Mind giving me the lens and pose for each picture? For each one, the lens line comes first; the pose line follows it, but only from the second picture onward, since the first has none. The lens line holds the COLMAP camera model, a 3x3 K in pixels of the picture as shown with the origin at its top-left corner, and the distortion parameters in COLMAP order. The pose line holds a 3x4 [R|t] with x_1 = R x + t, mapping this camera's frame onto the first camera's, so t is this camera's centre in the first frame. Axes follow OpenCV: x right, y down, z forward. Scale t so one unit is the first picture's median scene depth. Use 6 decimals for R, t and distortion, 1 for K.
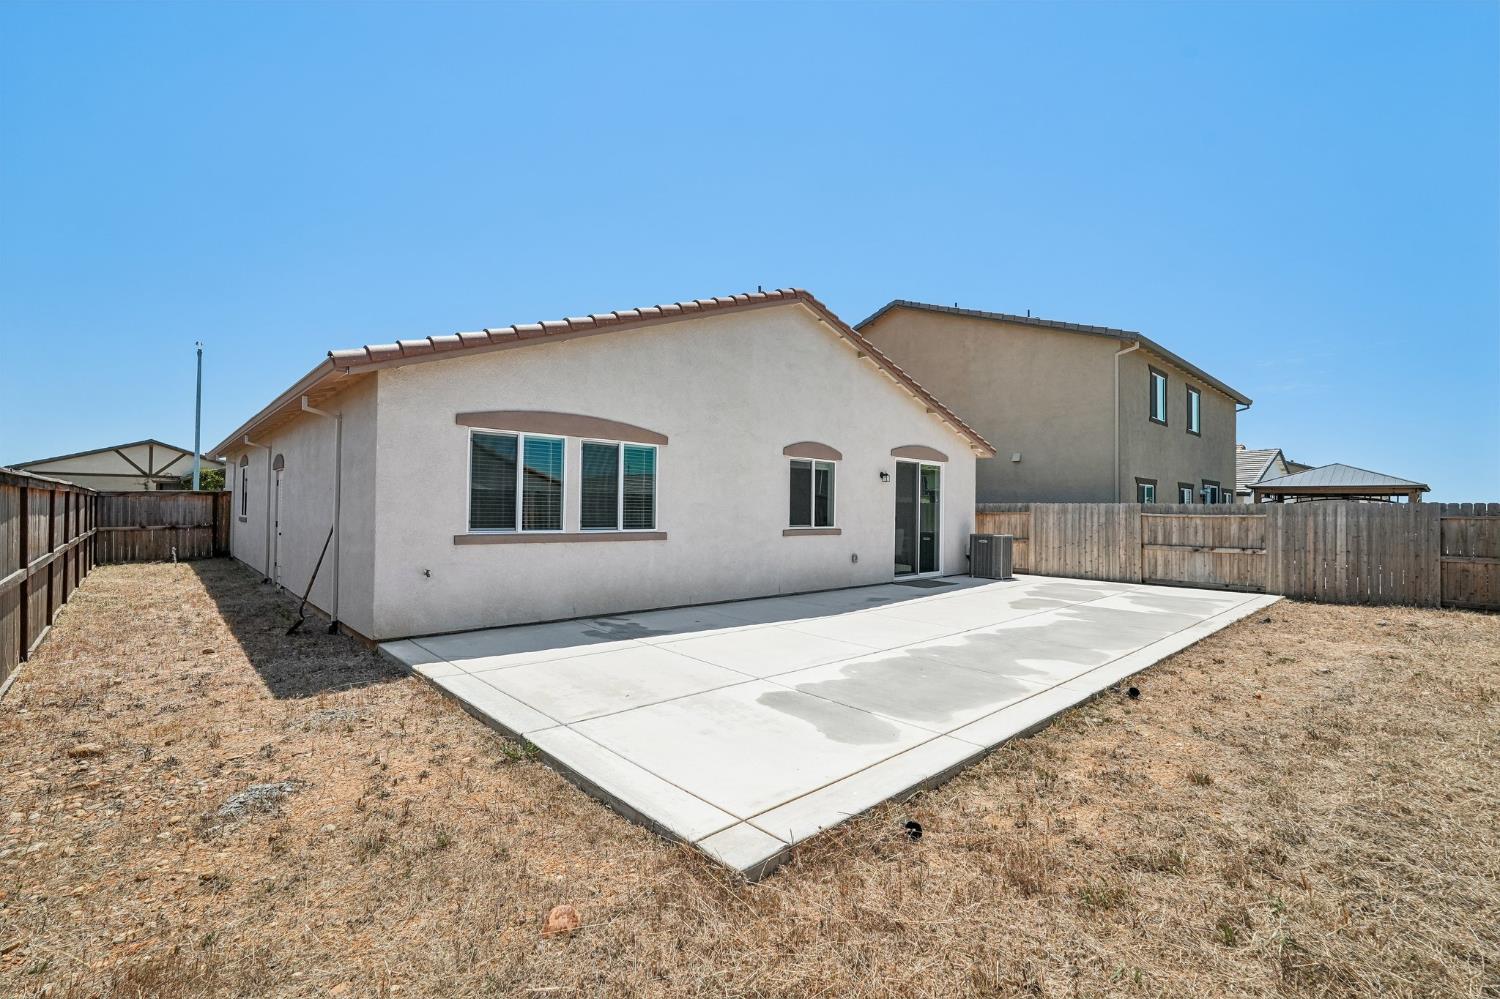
lens RADIAL K [[663.6, 0, 752.8], [0, 663.6, 499.2], [0, 0, 1]] dist [0.000141, 0.000139]
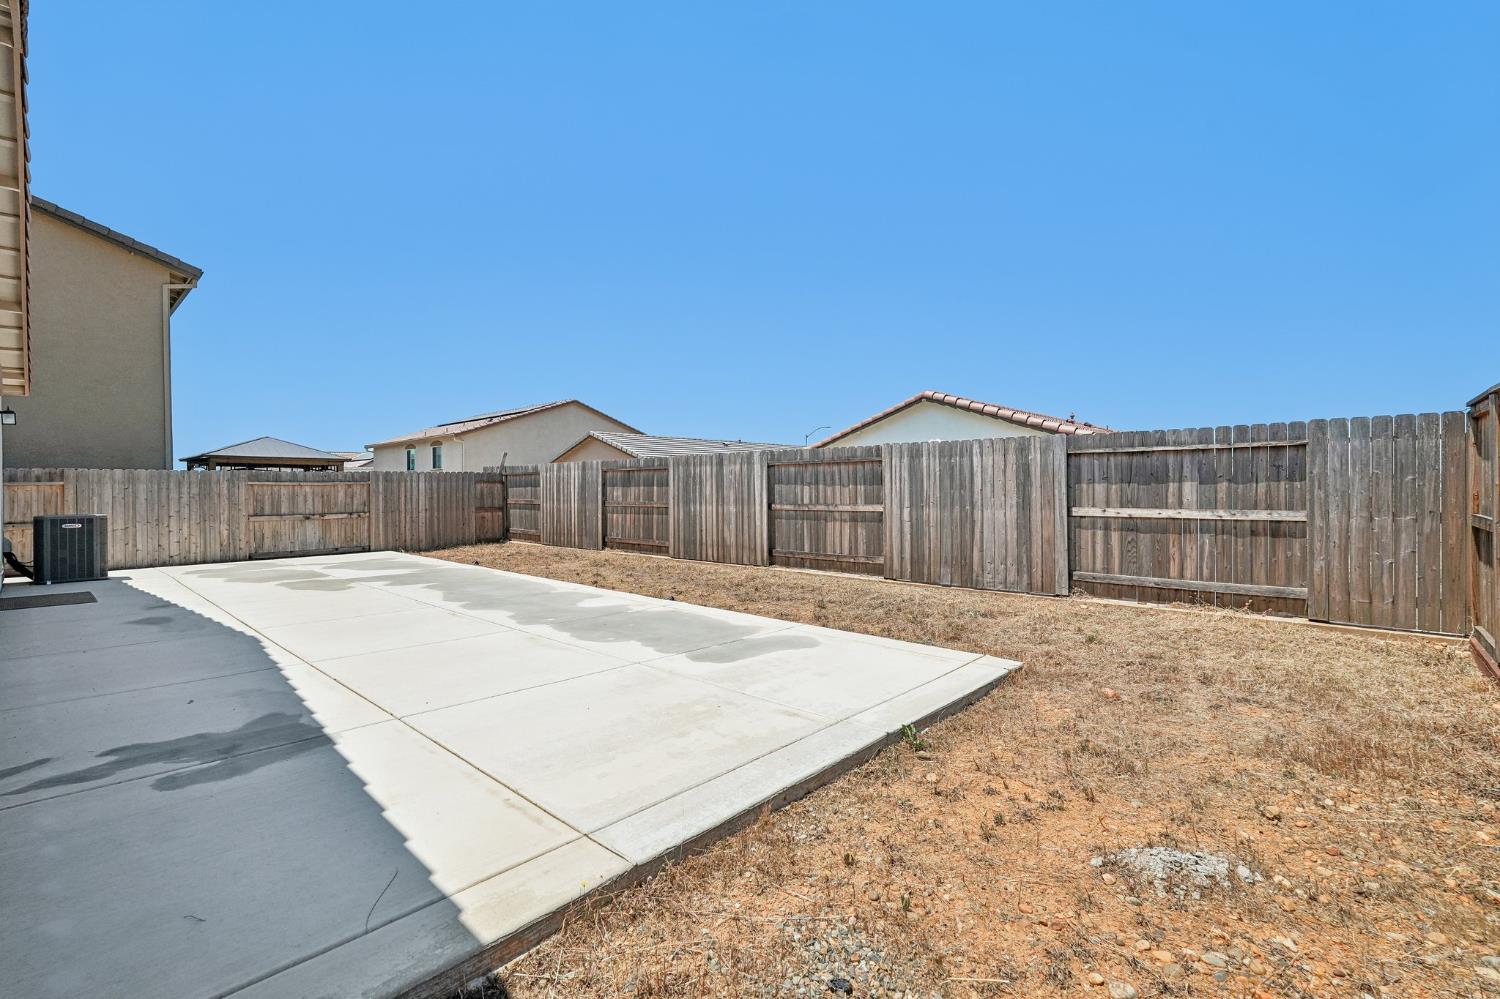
lens RADIAL K [[663.6, 0, 754.2], [0, 663.6, 492.8], [0, 0, 1]] dist [0.000141, 0.000139]
pose [[-0.090532, -0.020342, 0.995686, -0.398459], [-0.008885, 0.999768, 0.019618, 0.013504], [-0.995854, -0.007070, -0.090692, 0.429547]]
